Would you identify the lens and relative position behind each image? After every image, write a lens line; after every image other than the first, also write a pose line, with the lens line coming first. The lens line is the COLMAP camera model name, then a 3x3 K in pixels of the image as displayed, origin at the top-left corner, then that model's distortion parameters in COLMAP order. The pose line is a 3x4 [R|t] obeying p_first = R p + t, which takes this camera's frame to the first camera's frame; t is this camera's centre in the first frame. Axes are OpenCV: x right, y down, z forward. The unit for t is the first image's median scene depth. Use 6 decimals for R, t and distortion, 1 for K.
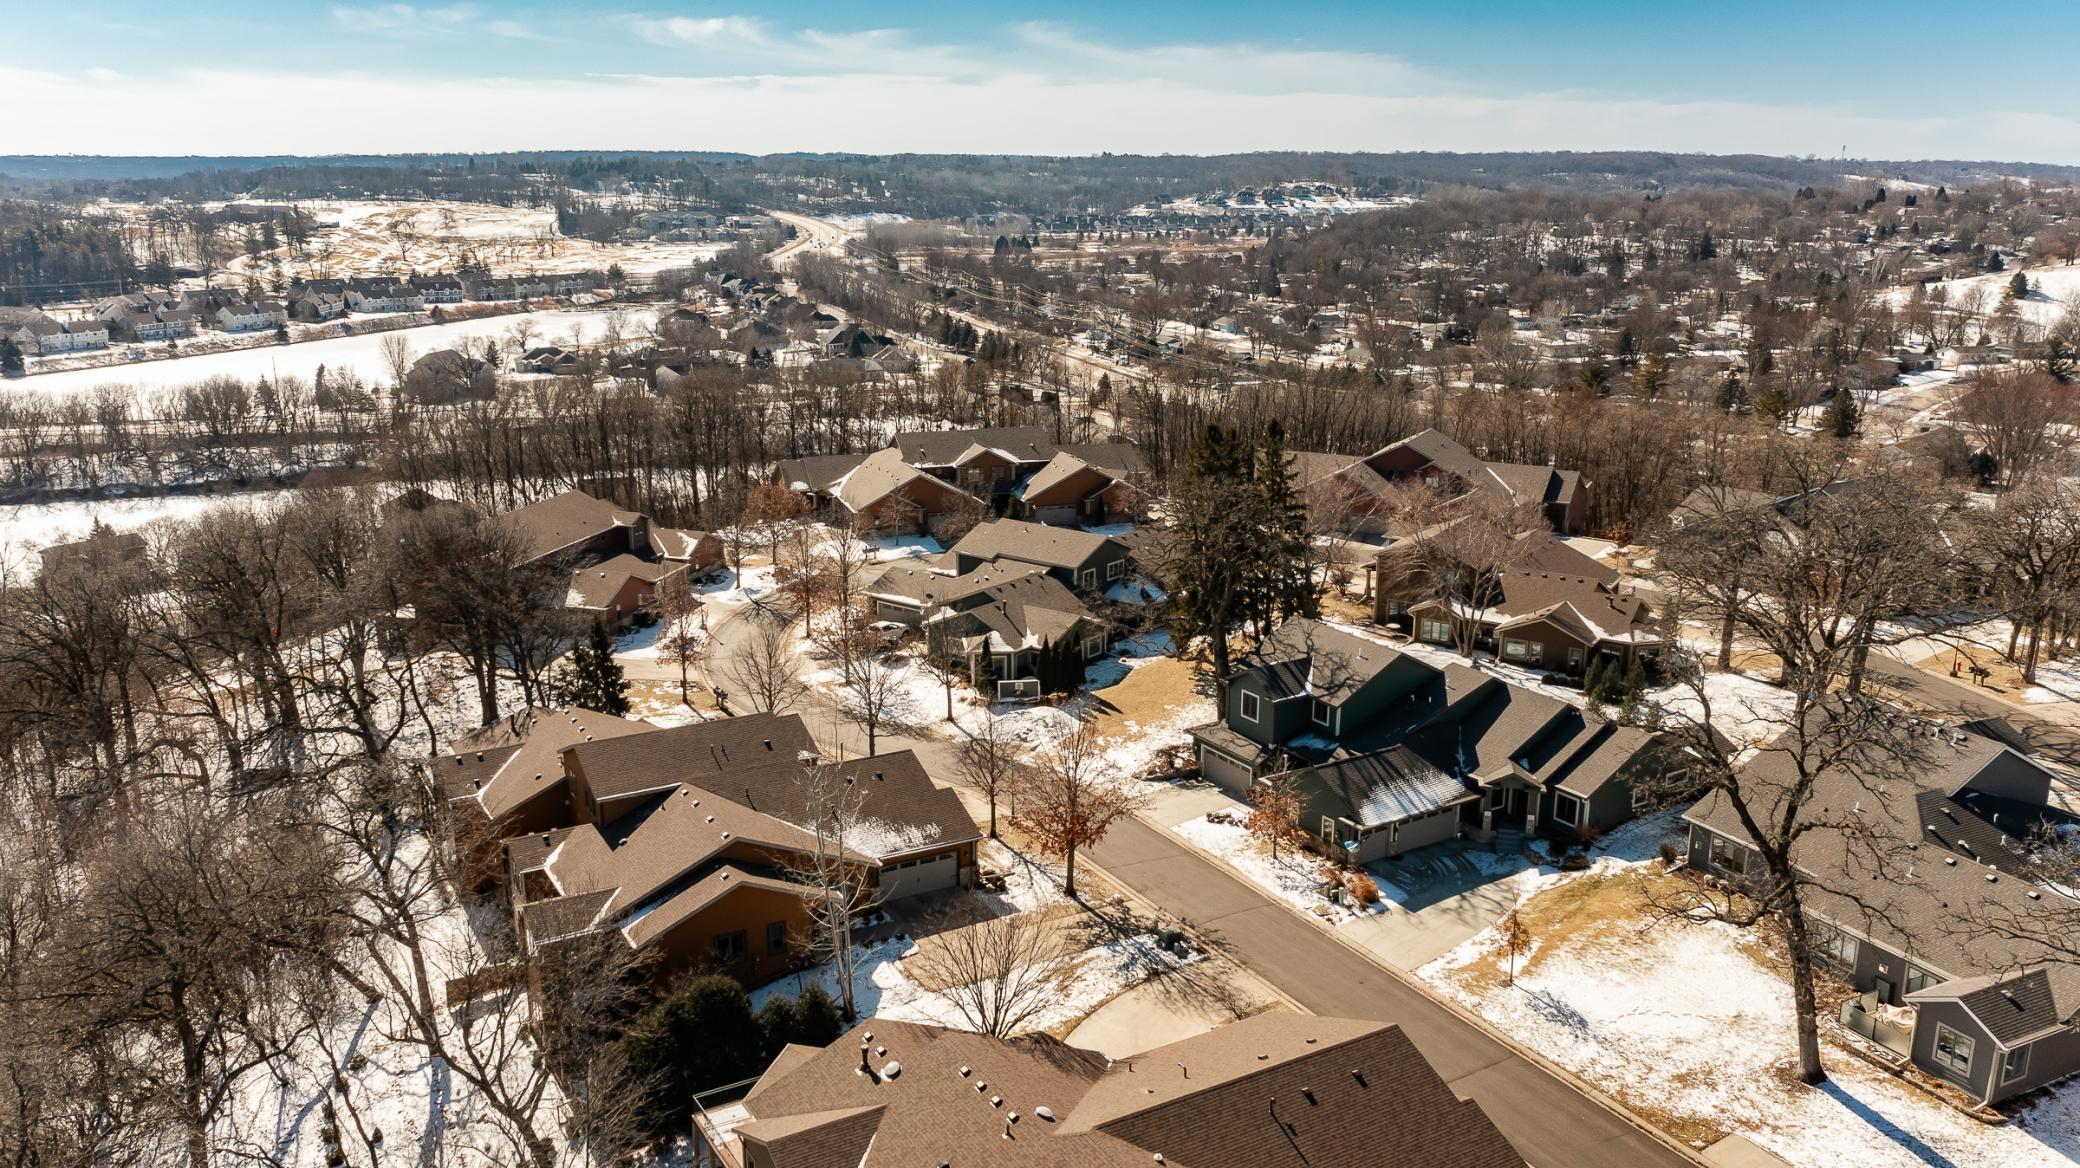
lens RADIAL K [[1683.6, 0, 1040.0], [0, 1683.6, 584.0], [0, 0, 1]] dist [-0.004023, -0.006434]
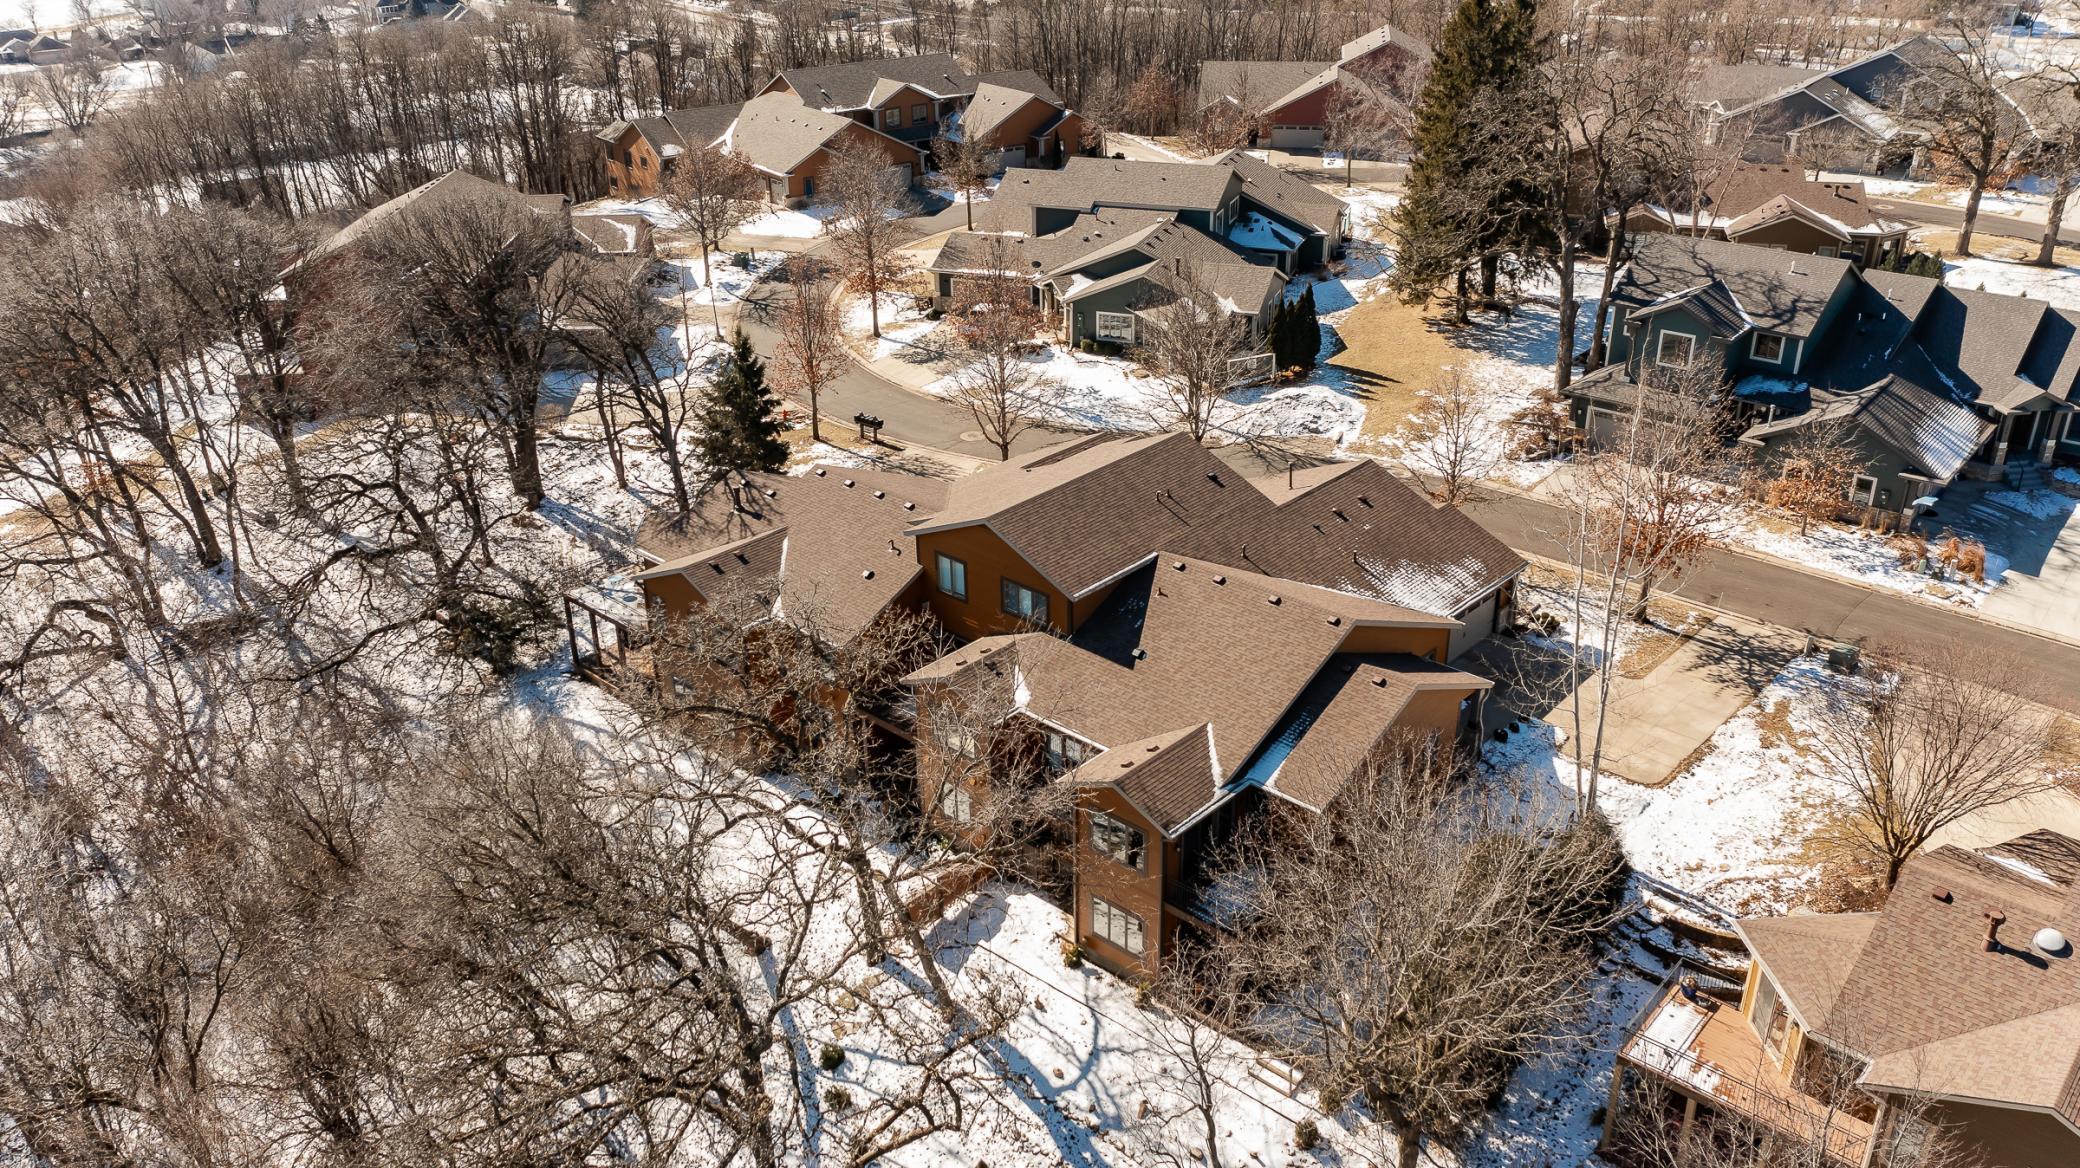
lens RADIAL K [[1683.6, 0, 1040.0], [0, 1683.6, 584.0], [0, 0, 1]] dist [-0.004023, -0.006434]
pose [[0.950866, -0.150599, 0.270507, -0.346236], [0.096170, 0.974173, 0.204298, -0.008838], [-0.294288, -0.168246, 0.940791, 0.296533]]
